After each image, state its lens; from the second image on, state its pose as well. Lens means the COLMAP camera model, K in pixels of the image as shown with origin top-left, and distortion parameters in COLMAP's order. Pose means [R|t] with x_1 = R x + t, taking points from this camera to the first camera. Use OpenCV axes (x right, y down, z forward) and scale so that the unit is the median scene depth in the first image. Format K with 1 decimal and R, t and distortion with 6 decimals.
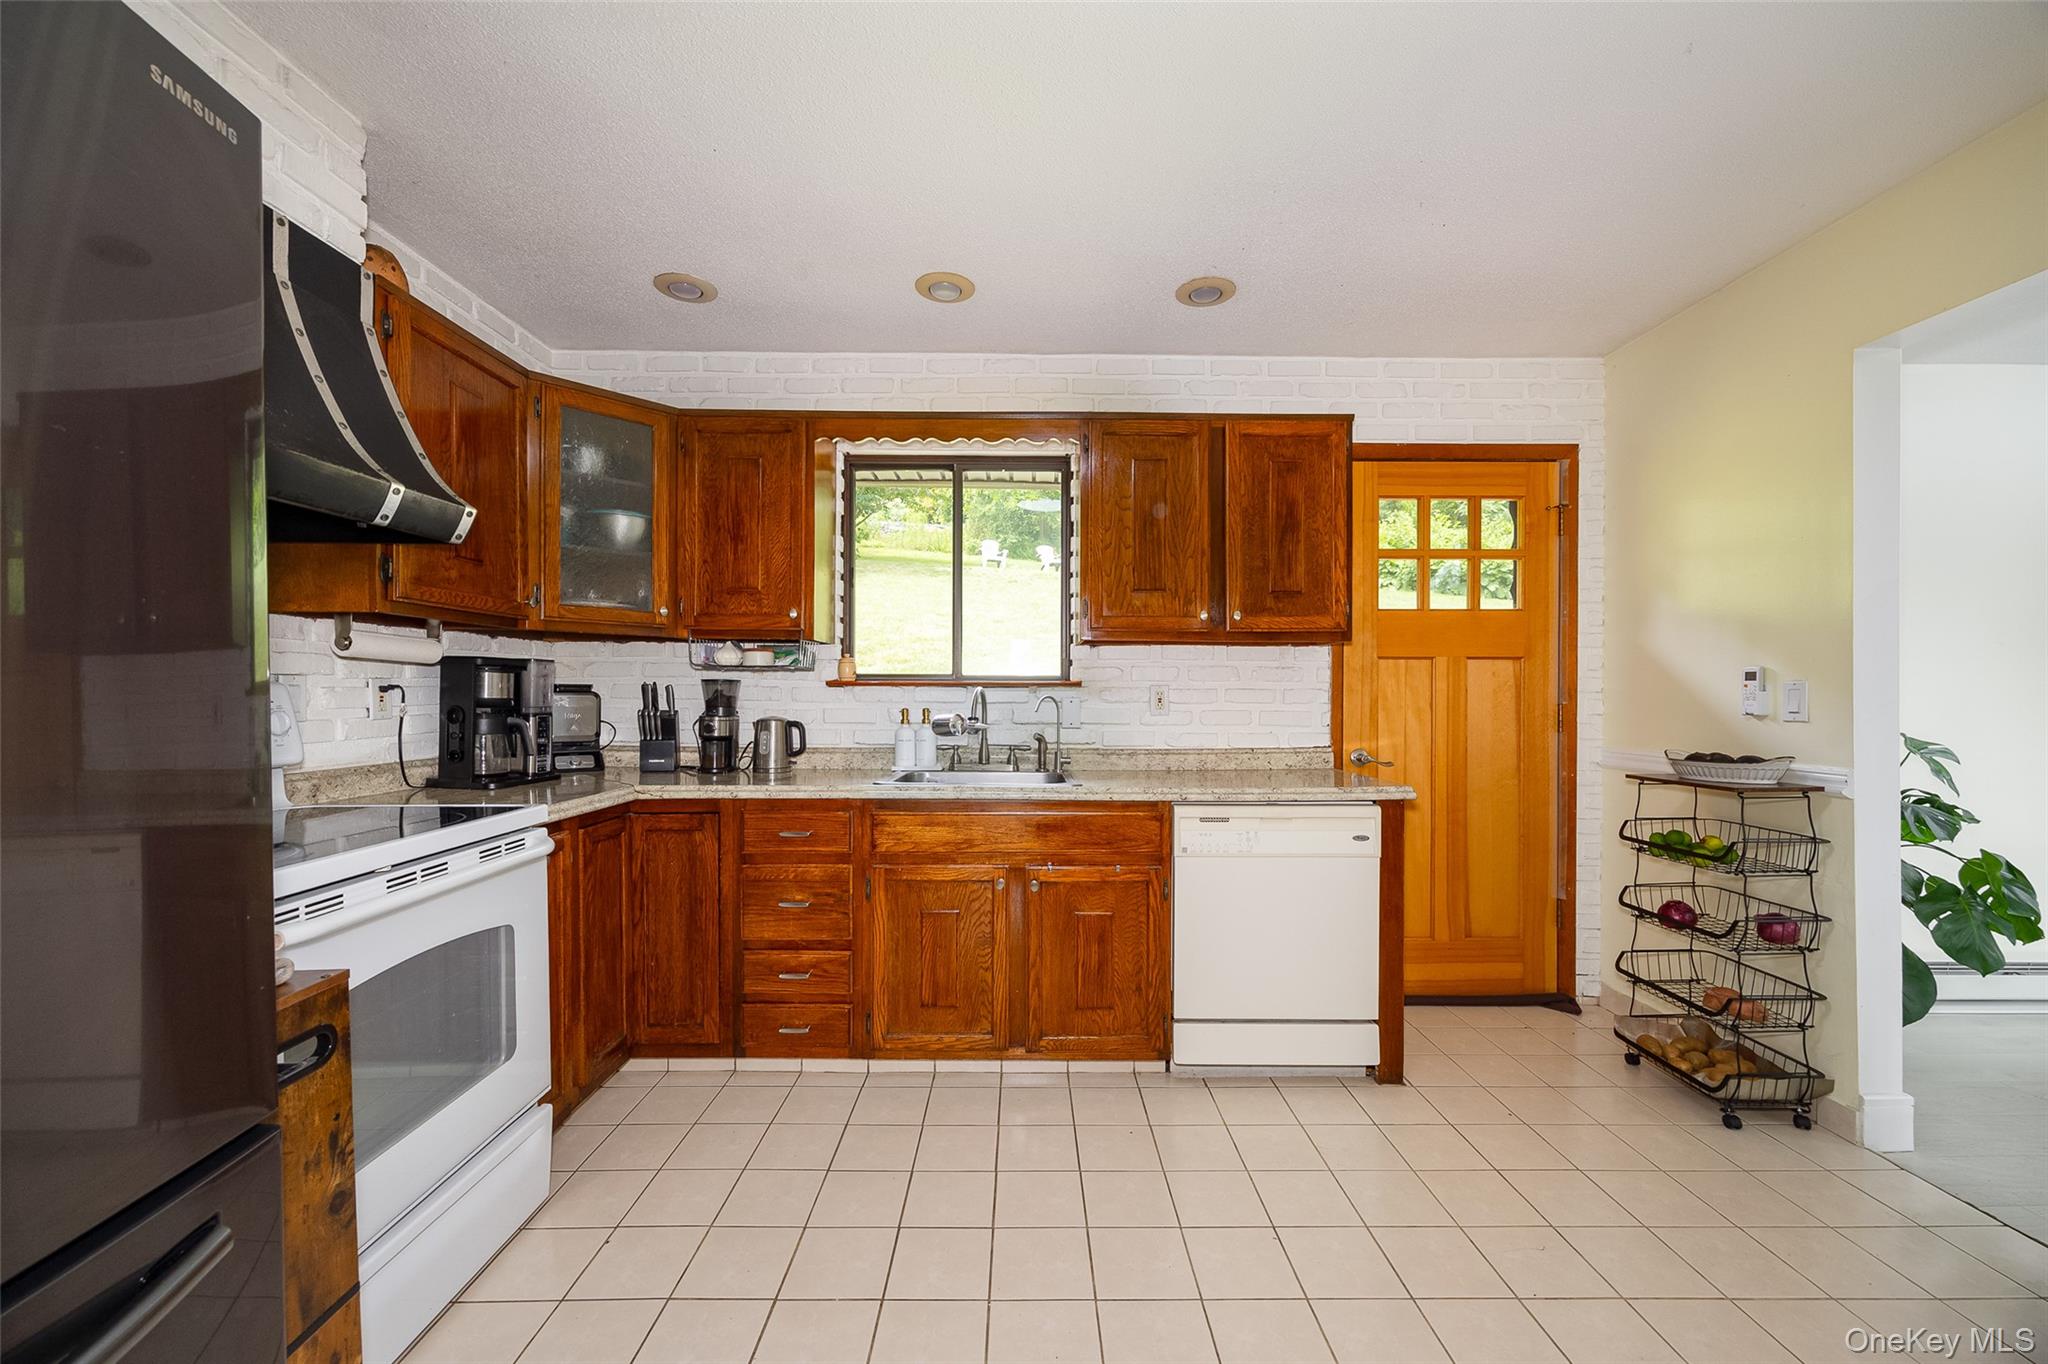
lens RADIAL K [[801.4, 0, 1021.9], [0, 801.4, 685.5], [0, 0, 1]] dist [0.002037, 0.000189]
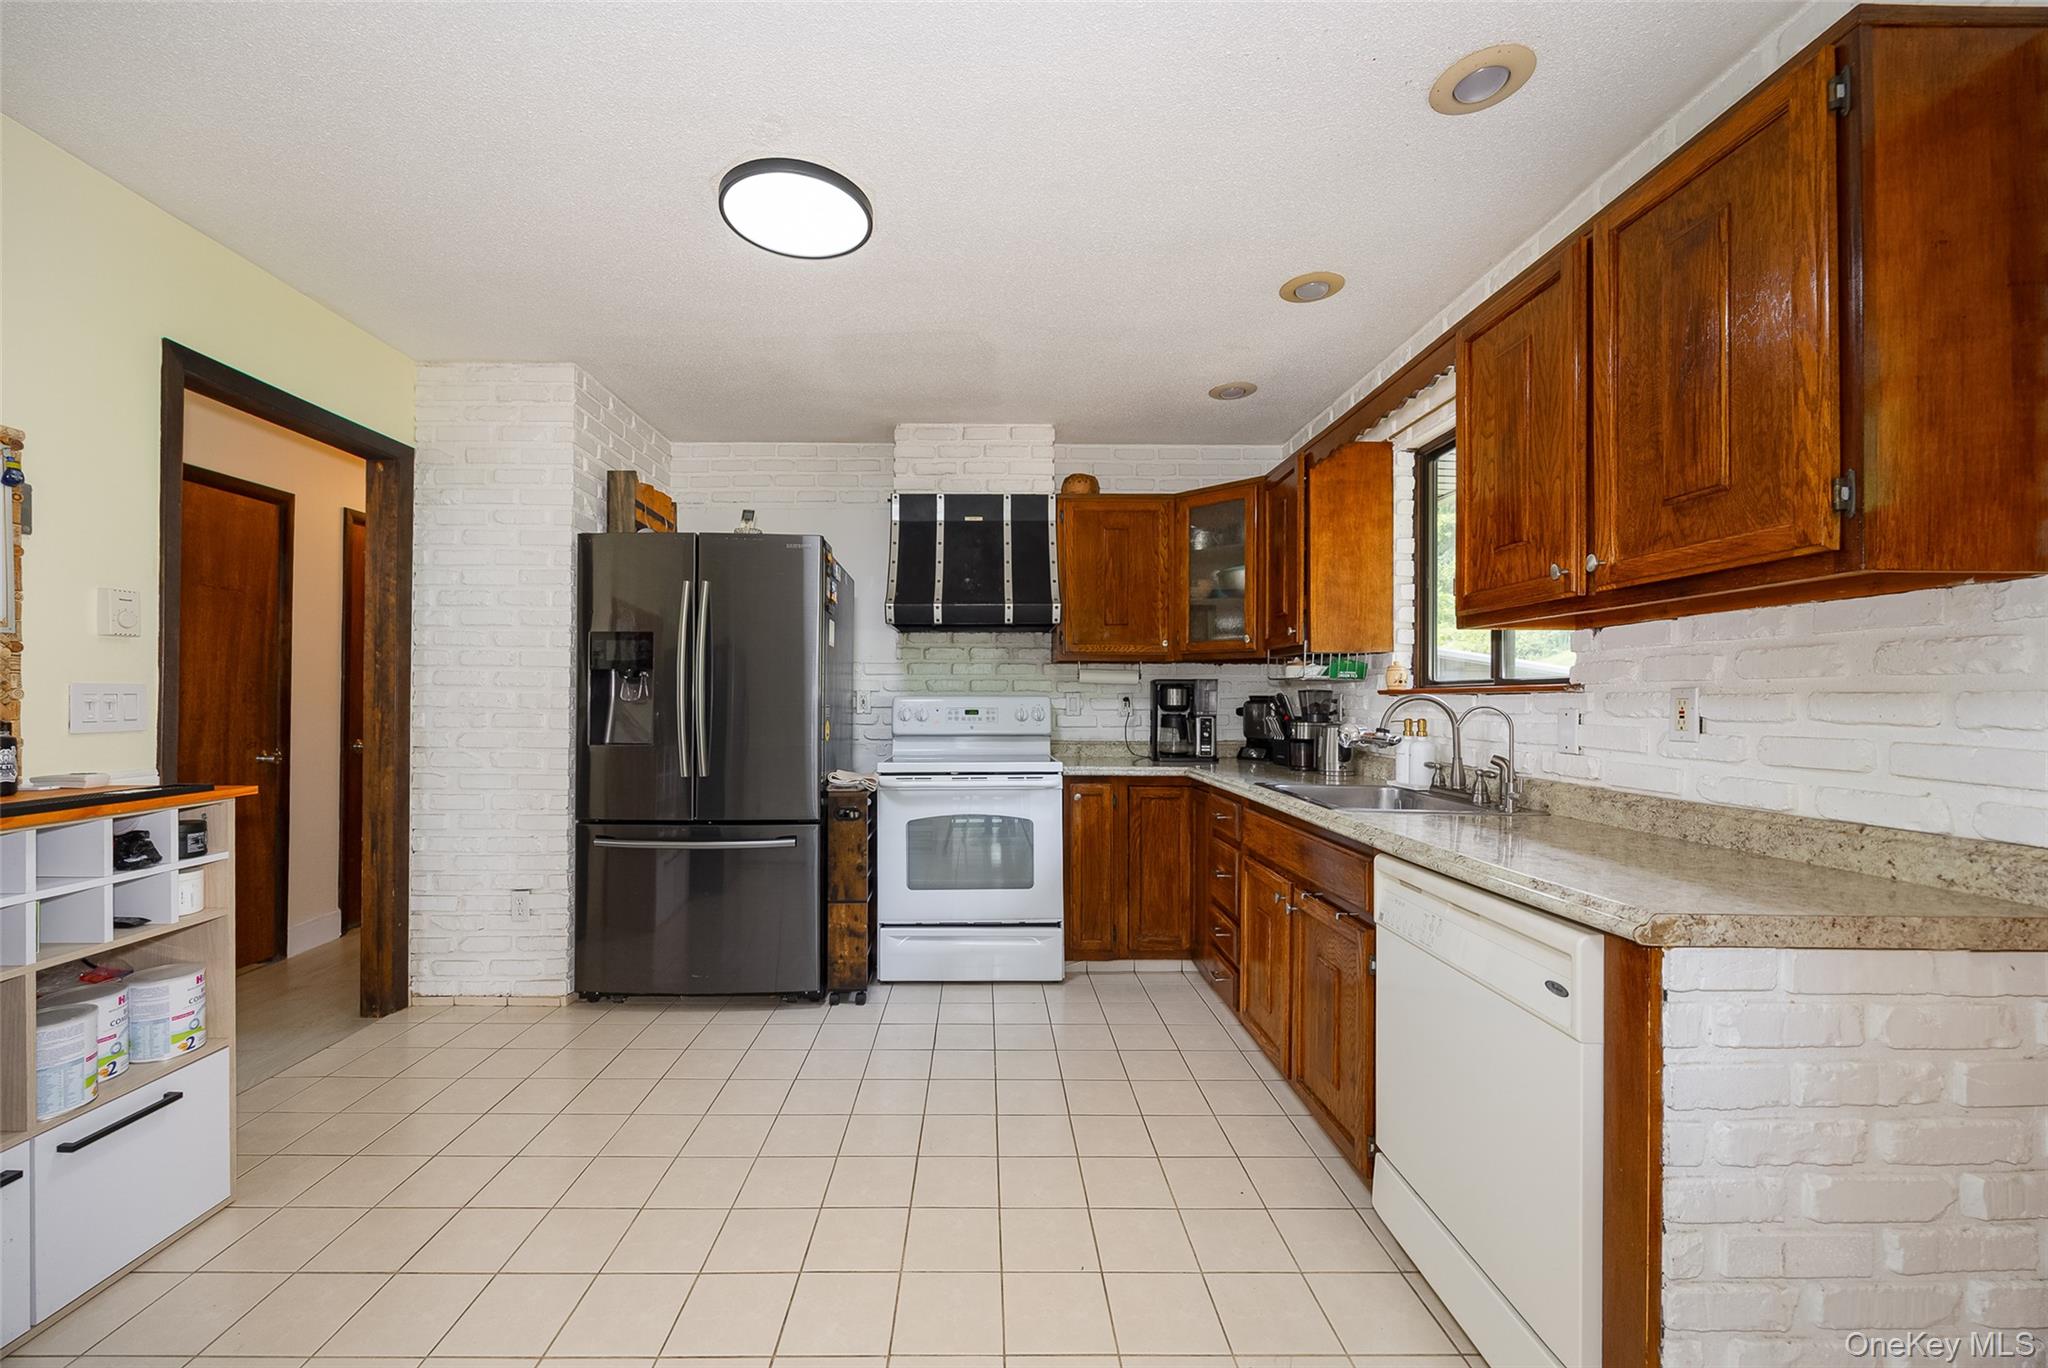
lens RADIAL K [[801.4, 0, 1013.0], [0, 801.4, 697.0], [0, 0, 1]] dist [0.002037, 0.000189]
pose [[0.015244, -0.008048, -0.999851, 0.812927], [0.003860, 0.999961, -0.007990, 0.009431], [0.999876, -0.003738, 0.015274, 0.578400]]
